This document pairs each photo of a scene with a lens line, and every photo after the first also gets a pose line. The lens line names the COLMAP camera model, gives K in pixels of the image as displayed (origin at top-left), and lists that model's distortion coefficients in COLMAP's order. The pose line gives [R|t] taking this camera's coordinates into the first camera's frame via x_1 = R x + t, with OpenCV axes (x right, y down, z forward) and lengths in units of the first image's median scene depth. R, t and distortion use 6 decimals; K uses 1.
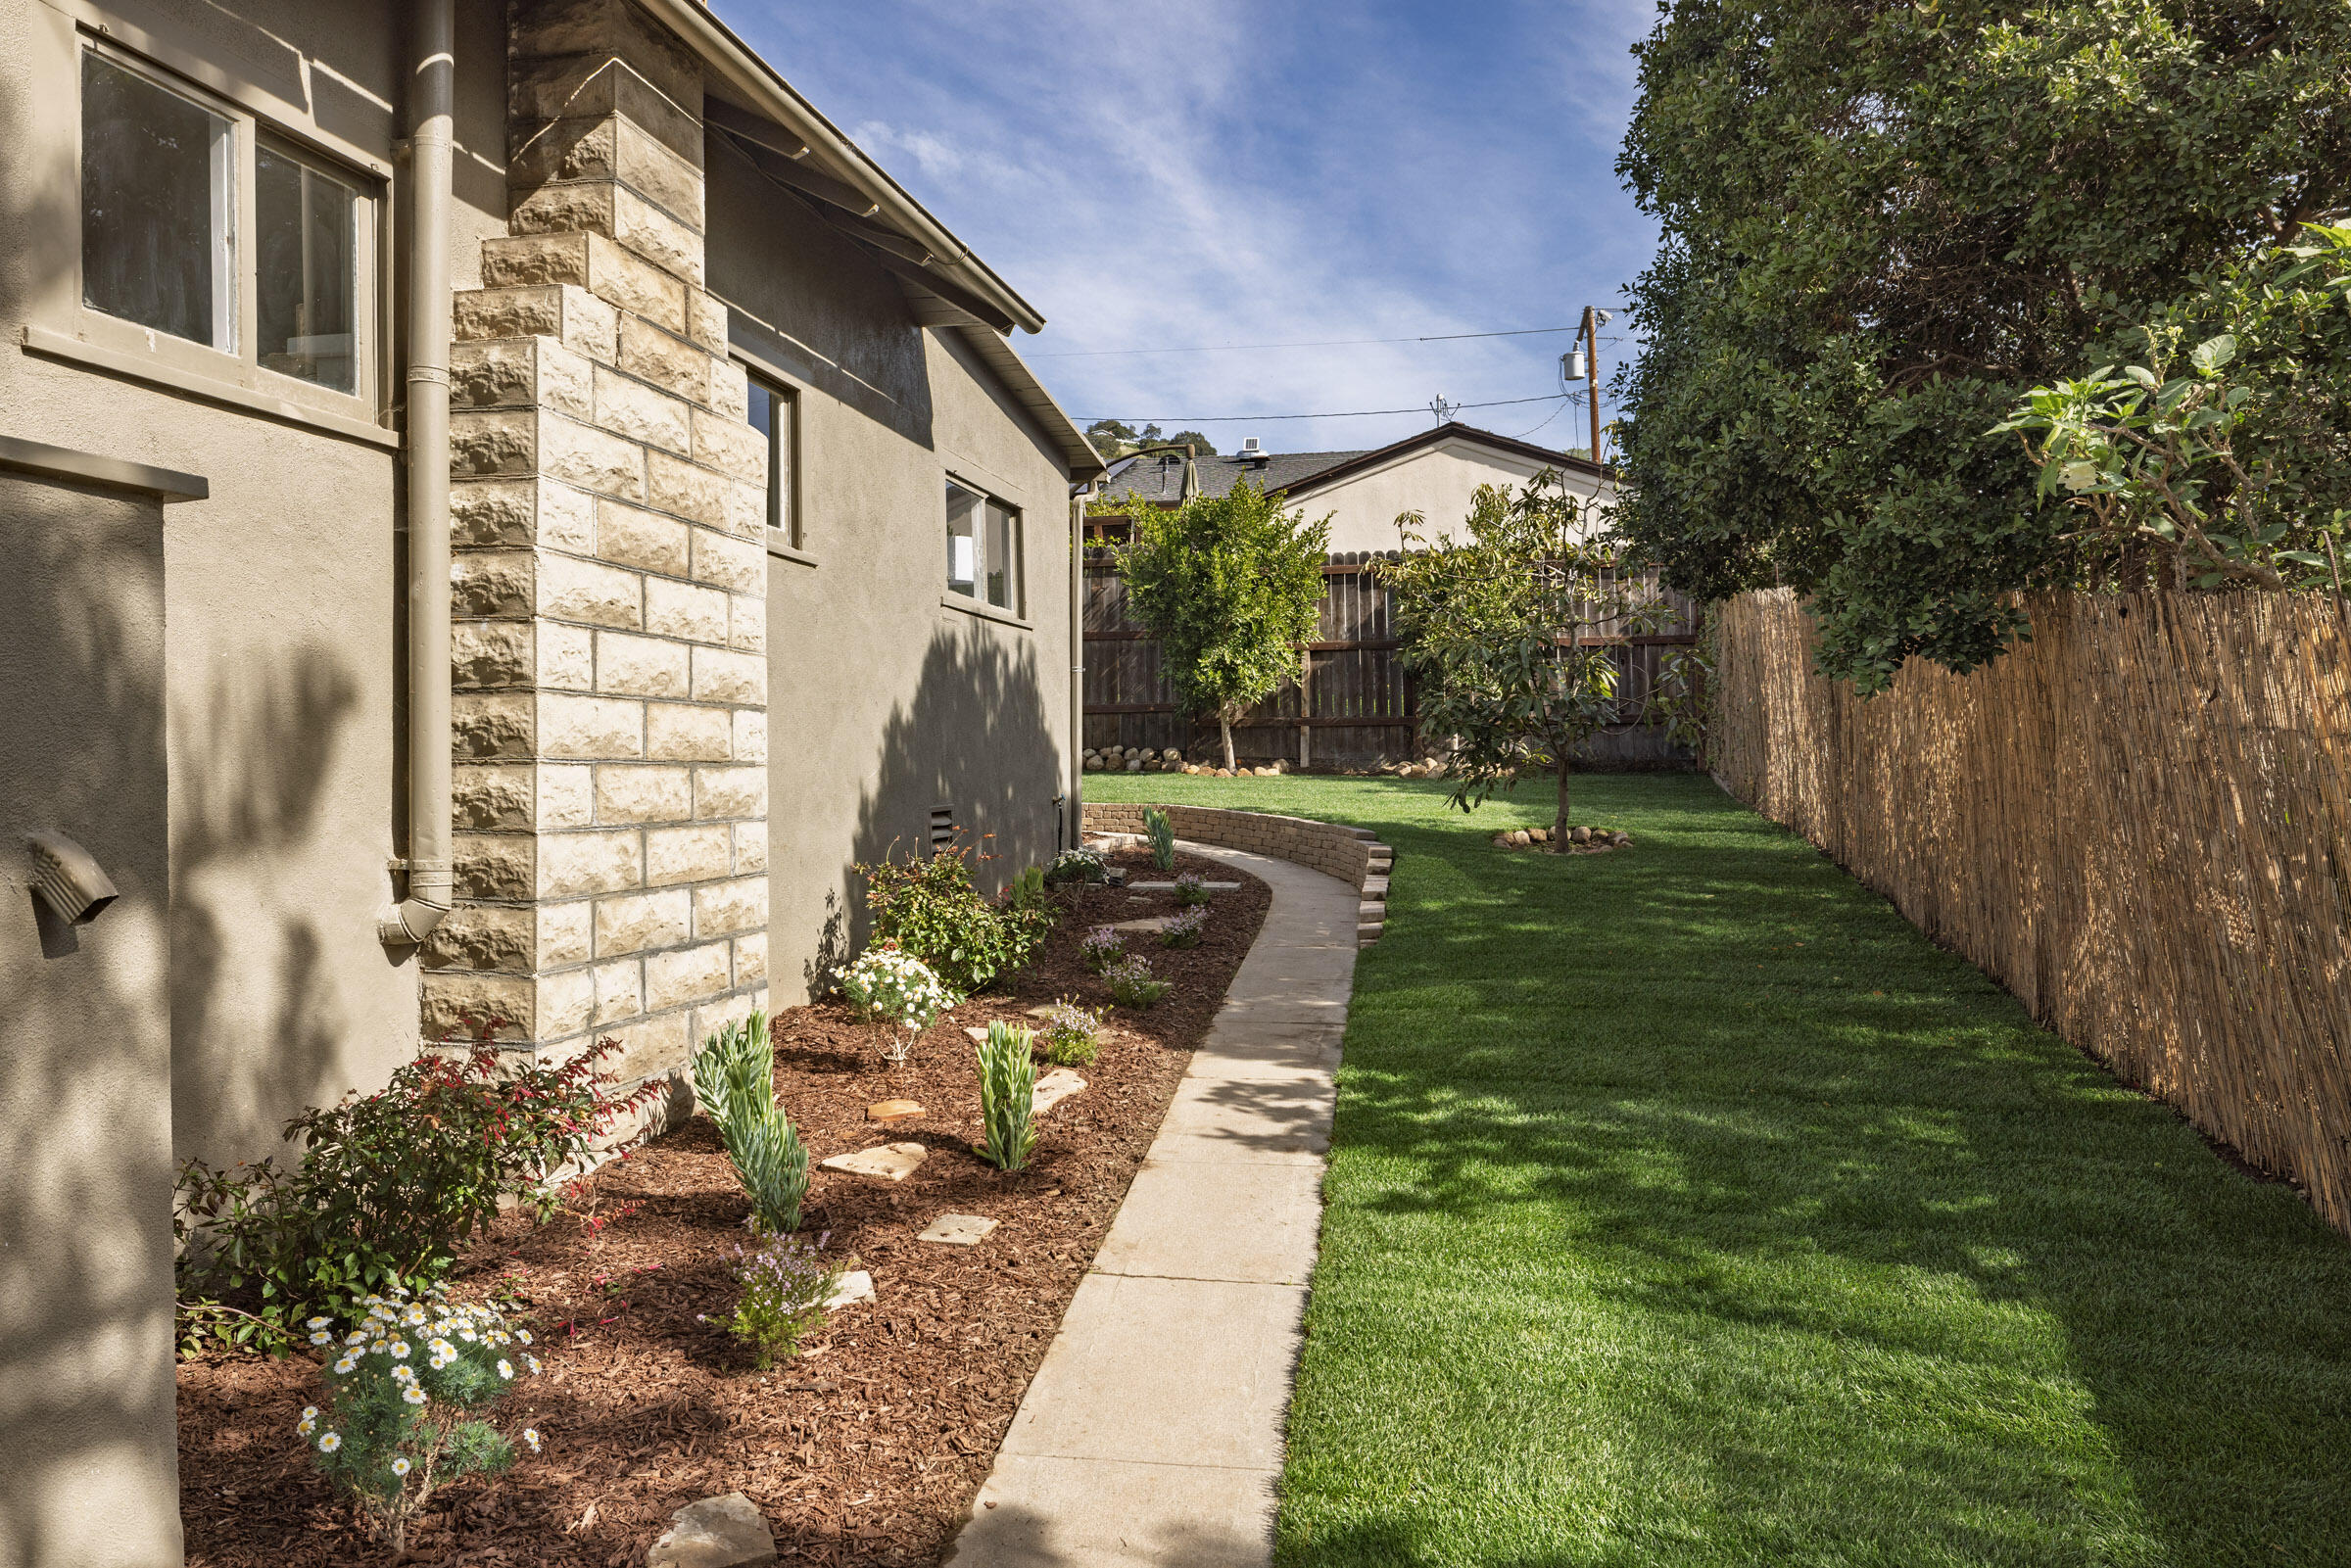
lens RADIAL K [[2094.9, 0, 1176.8], [0, 2094.9, 777.6], [0, 0, 1]] dist [0.007668, -0.001264]
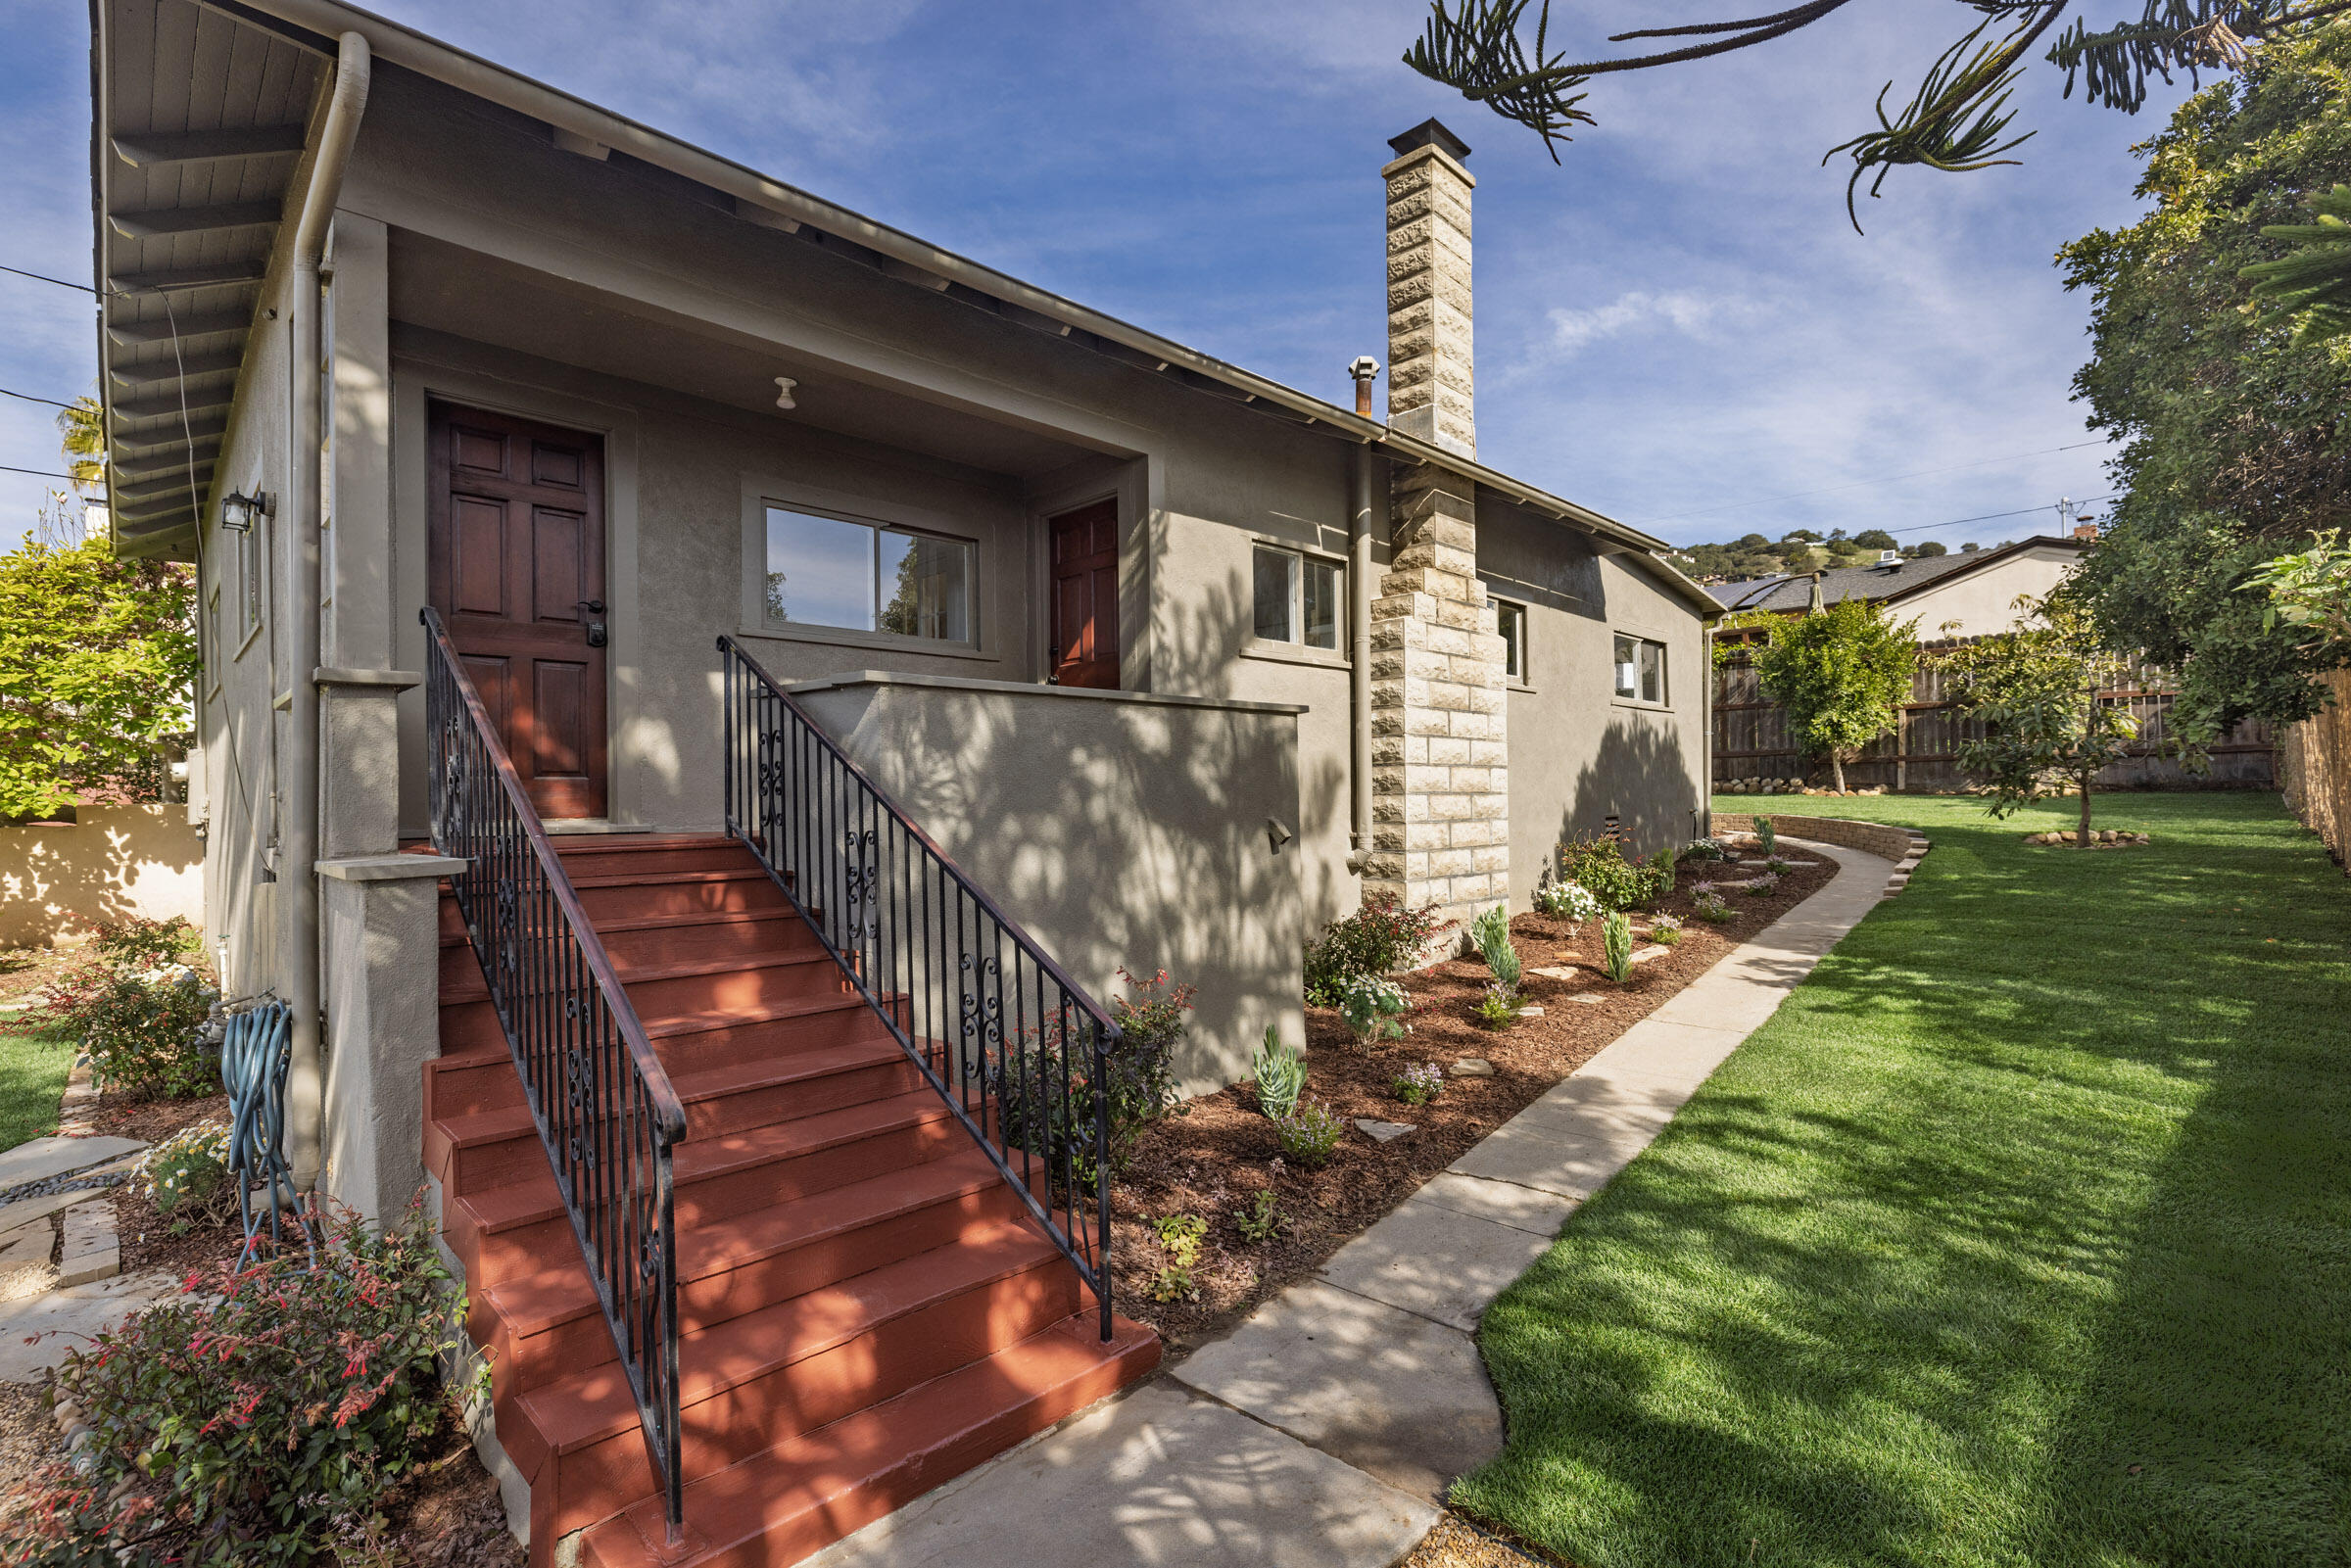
lens RADIAL K [[1712.6, 0, 1177.2], [0, 1712.6, 787.0], [0, 0, 1]] dist [0.010722, 0.006389]
pose [[0.914786, -0.009734, -0.403822, 0.214188], [0.006865, 0.999940, -0.008552, -0.000053], [0.403881, 0.005051, 0.914798, -0.777090]]
